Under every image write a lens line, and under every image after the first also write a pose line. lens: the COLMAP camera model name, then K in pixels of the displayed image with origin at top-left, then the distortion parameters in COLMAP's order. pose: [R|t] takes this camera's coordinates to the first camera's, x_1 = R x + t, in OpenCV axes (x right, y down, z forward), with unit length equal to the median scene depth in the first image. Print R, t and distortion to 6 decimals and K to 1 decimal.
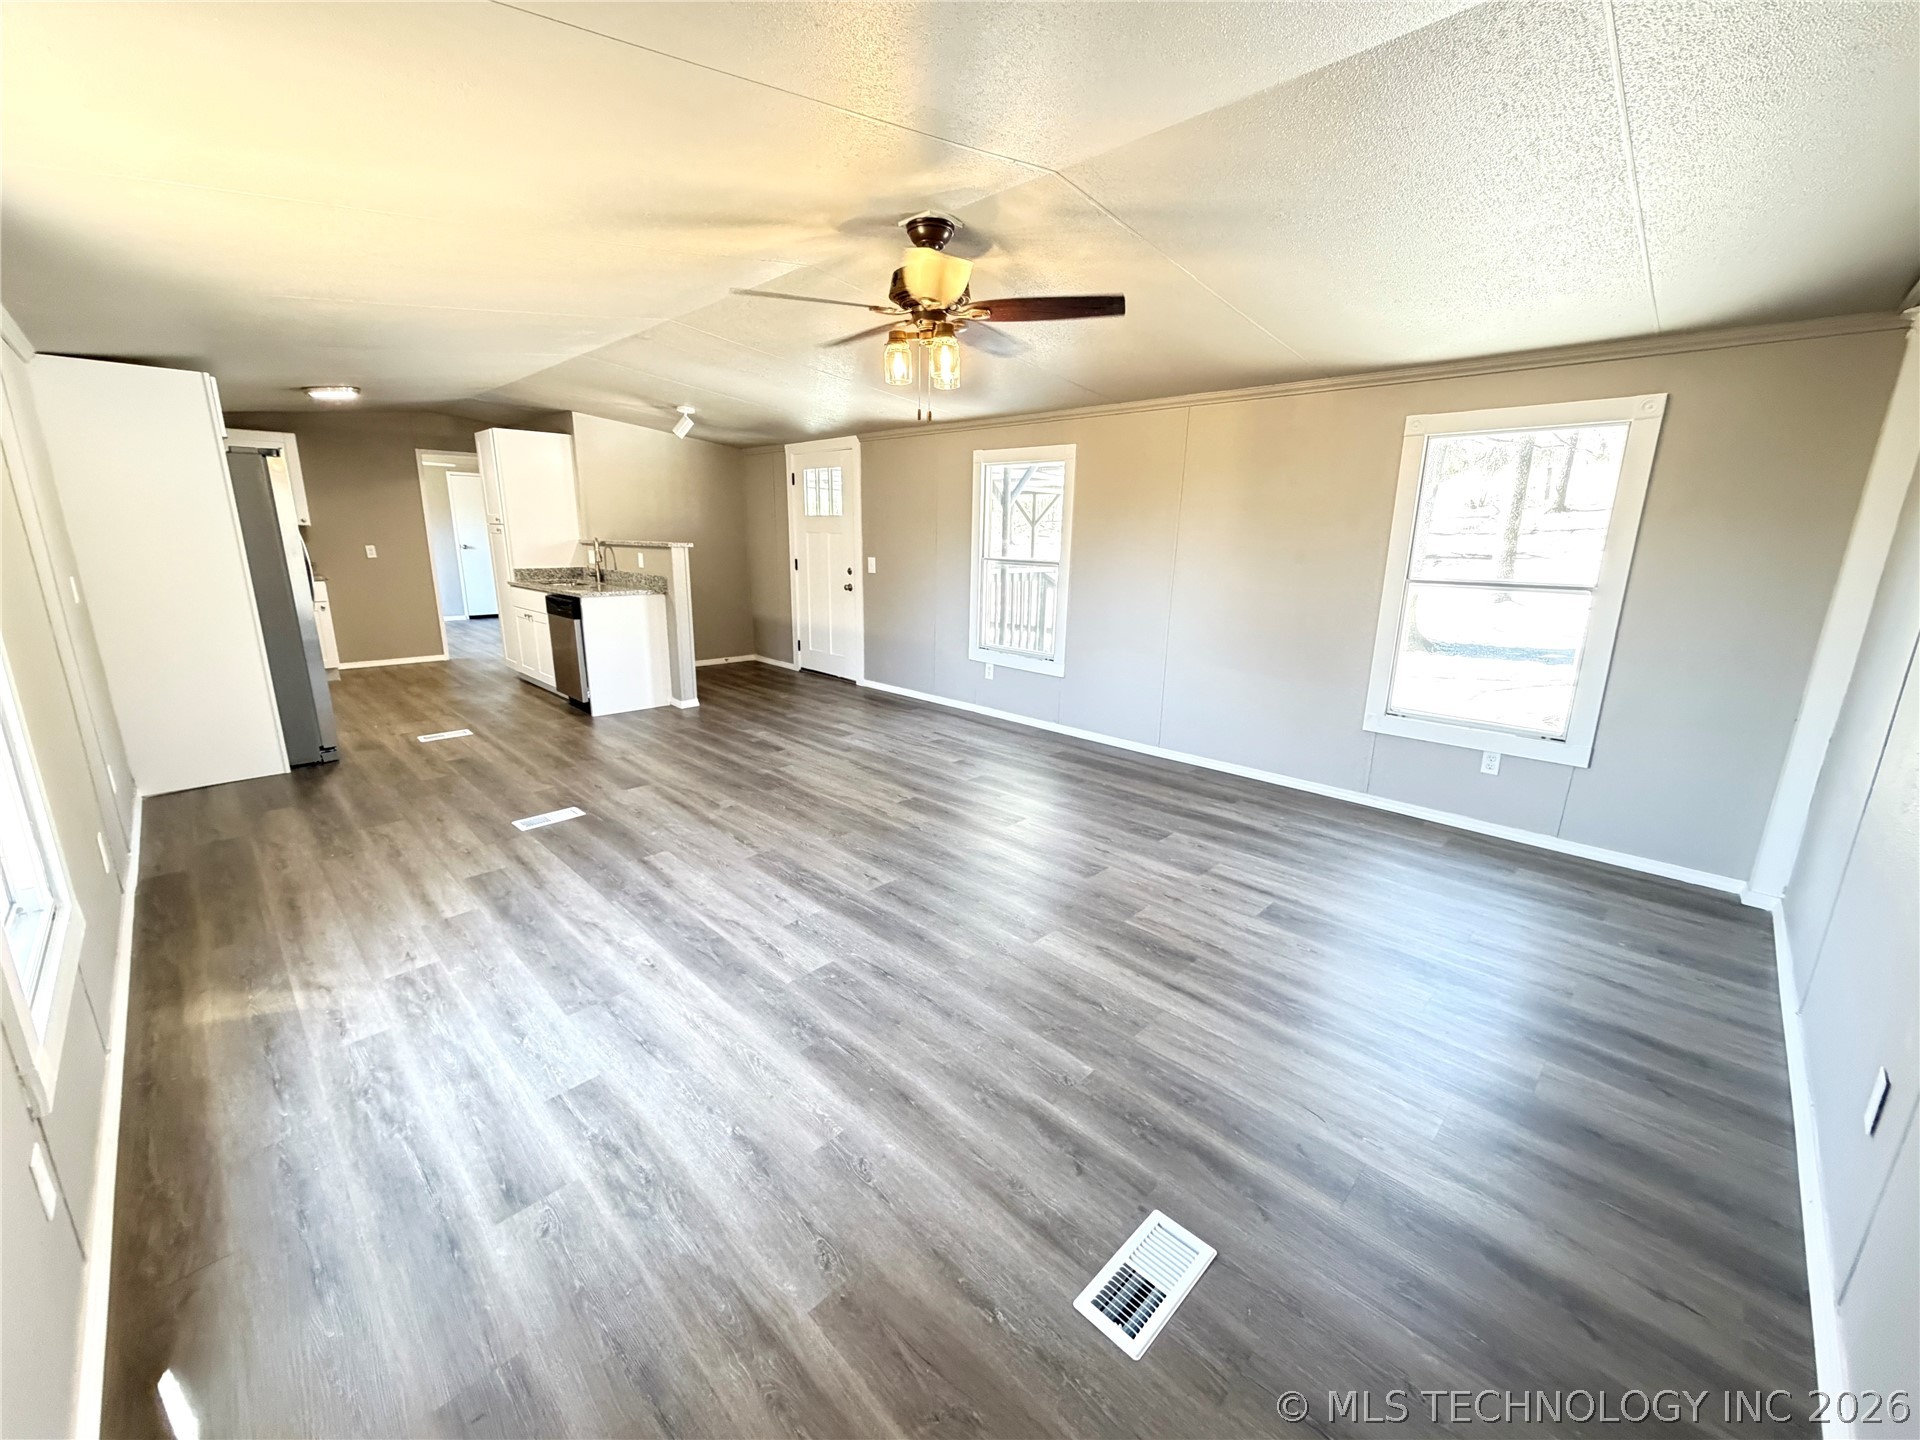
lens RADIAL K [[763.5, 0, 956.2], [0, 763.5, 719.6], [0, 0, 1]] dist [-0.000156, -0.000633]
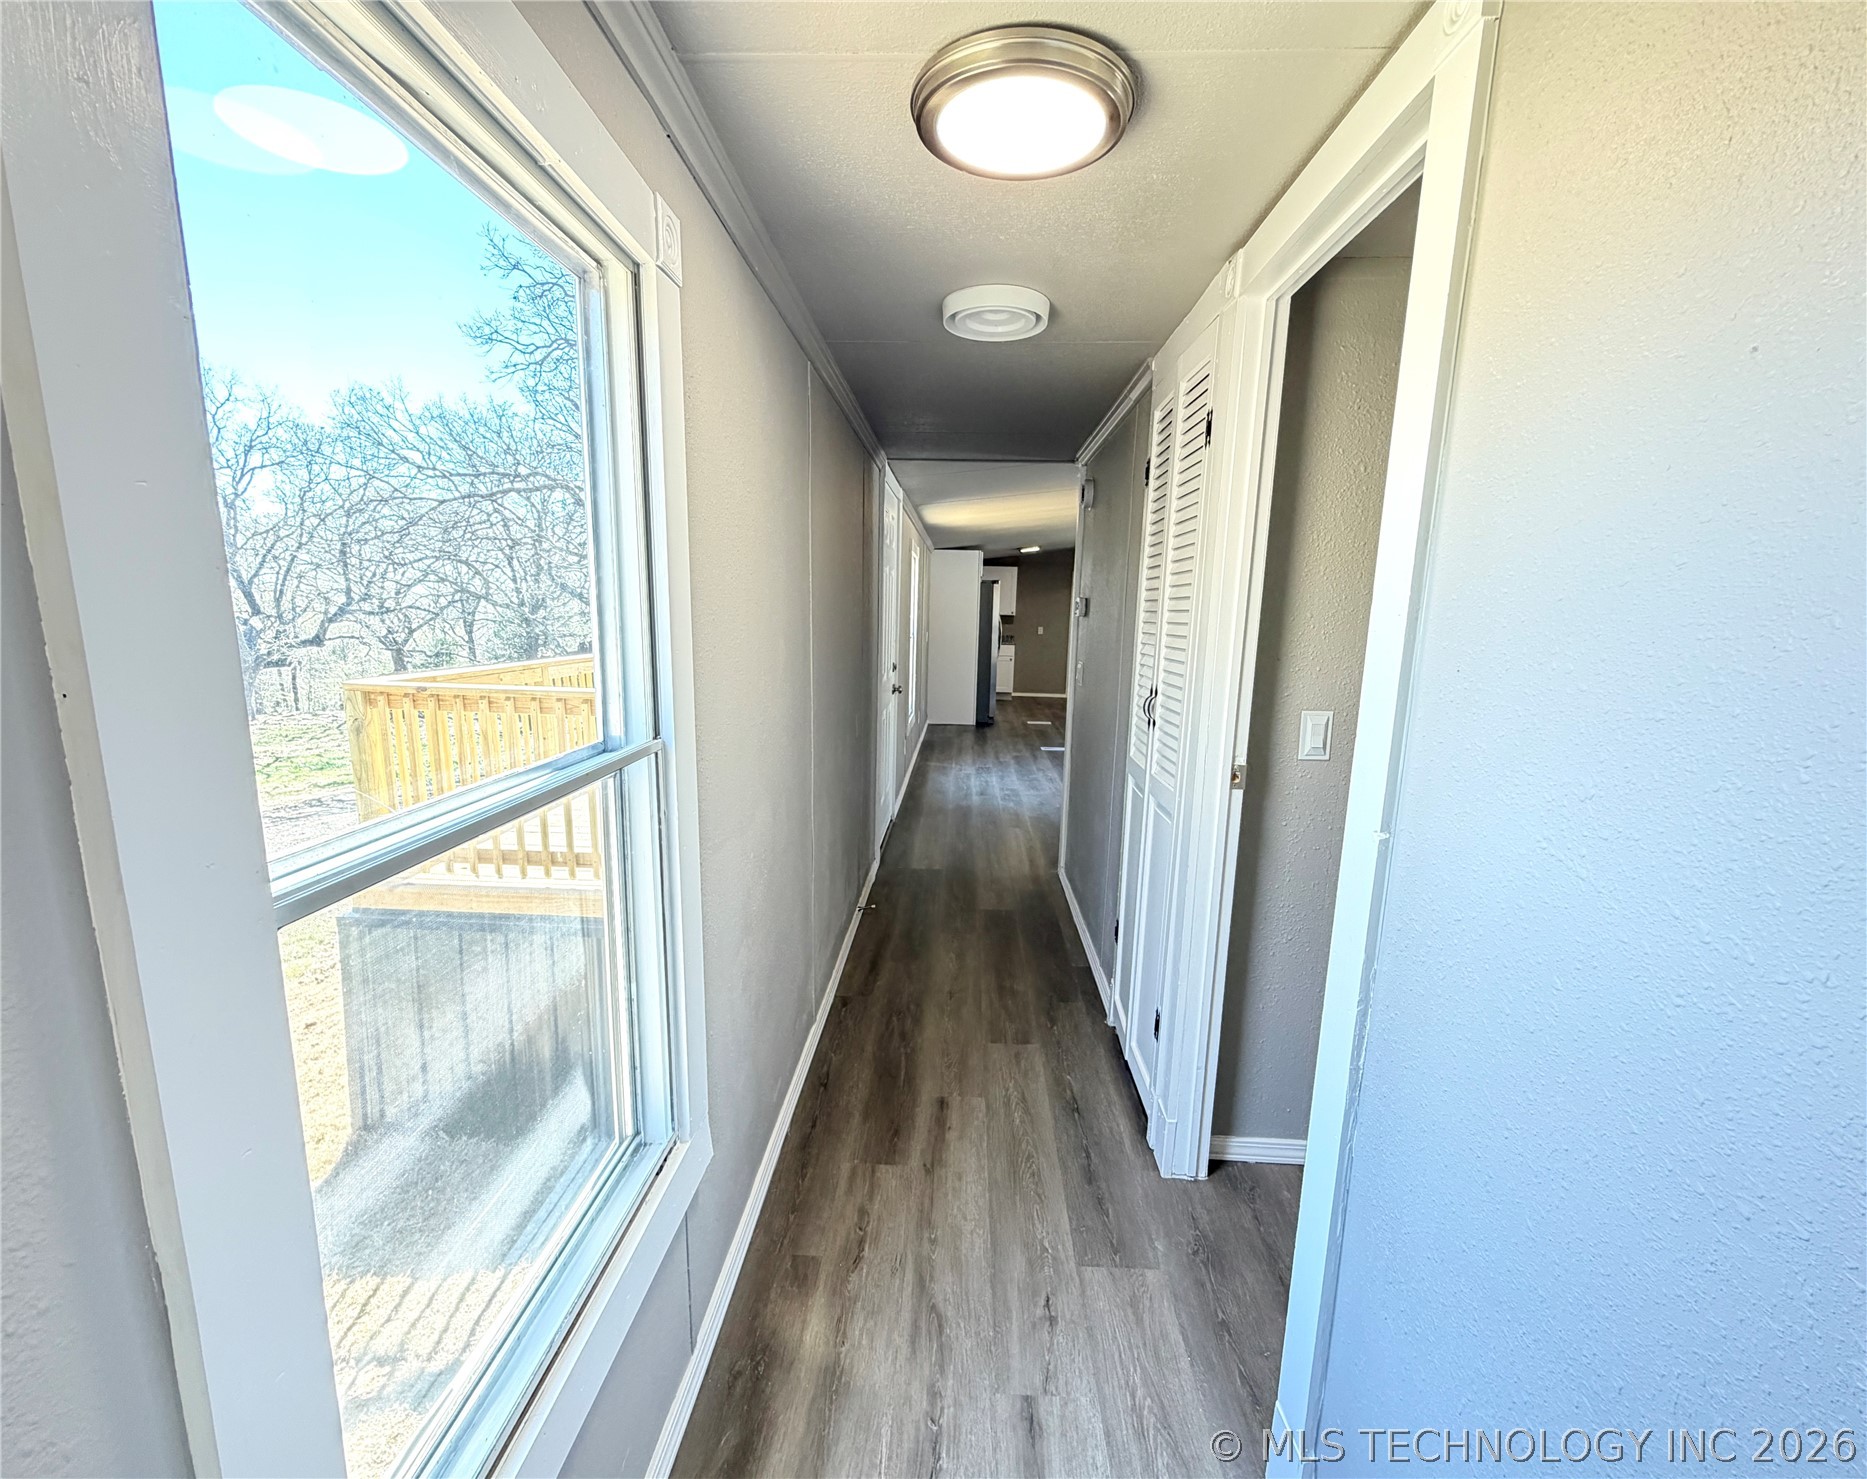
lens RADIAL K [[775.4, 0, 933.6], [0, 775.4, 744.4], [0, 0, 1]] dist [-0.000062, 0.000017]
pose [[0.677895, 0.122433, -0.724892, 0.796137], [-0.190037, 0.981705, -0.011909, 0.209605], [0.710172, 0.145829, 0.688759, -0.728108]]
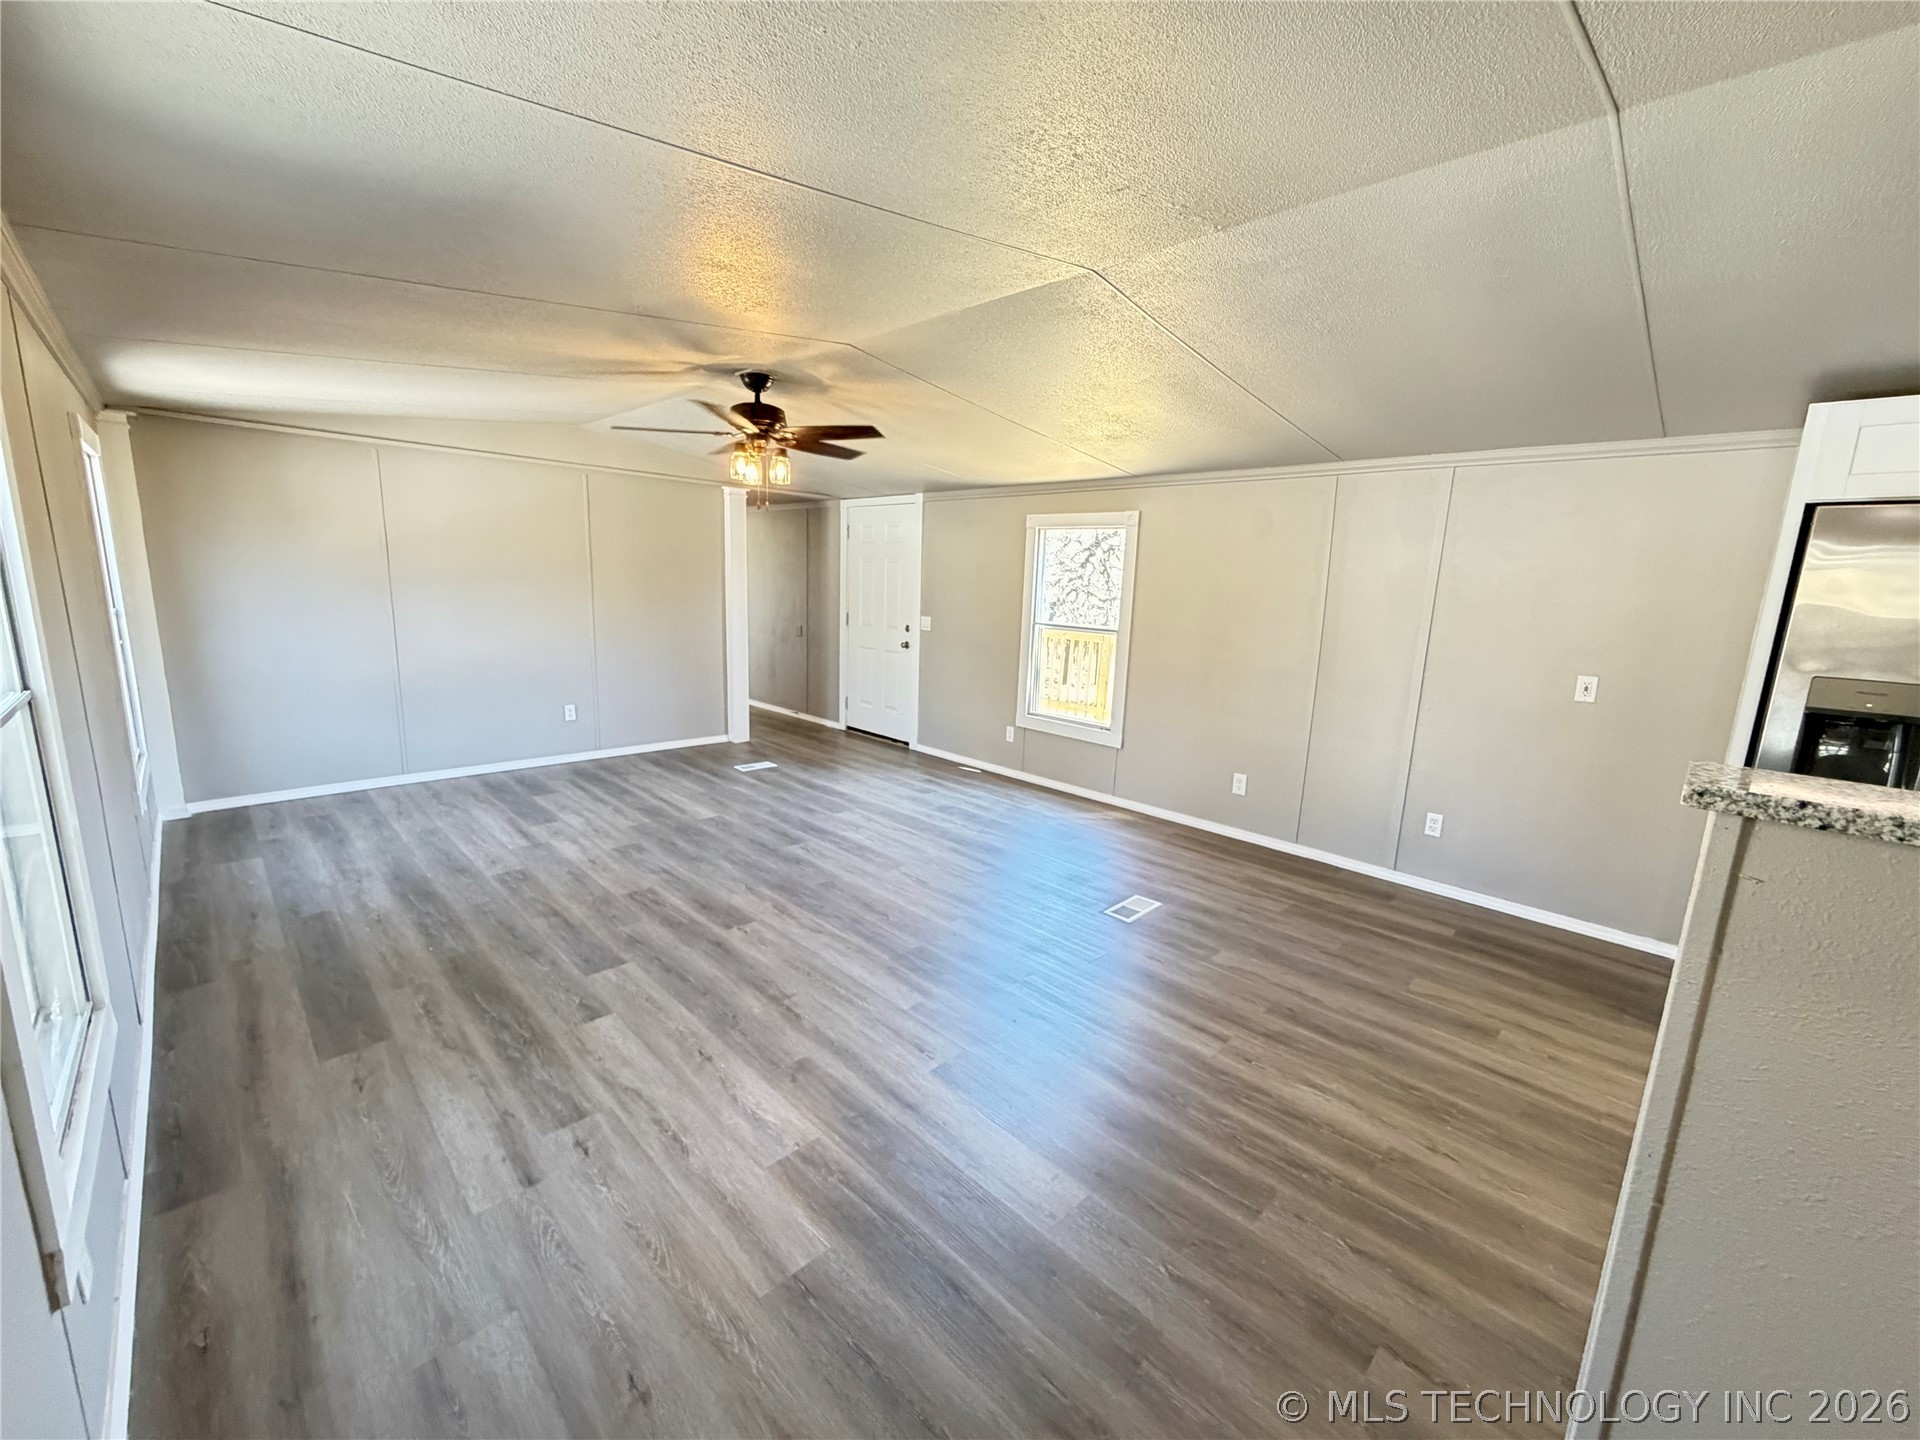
lens RADIAL K [[763.5, 0, 952.0], [0, 763.5, 717.7], [0, 0, 1]] dist [-0.000156, -0.000633]
pose [[-0.998757, -0.049824, 0.001399, -0.311068], [-0.044744, 0.908586, 0.415294, -0.486550], [-0.021963, 0.414715, -0.909686, 1.841176]]
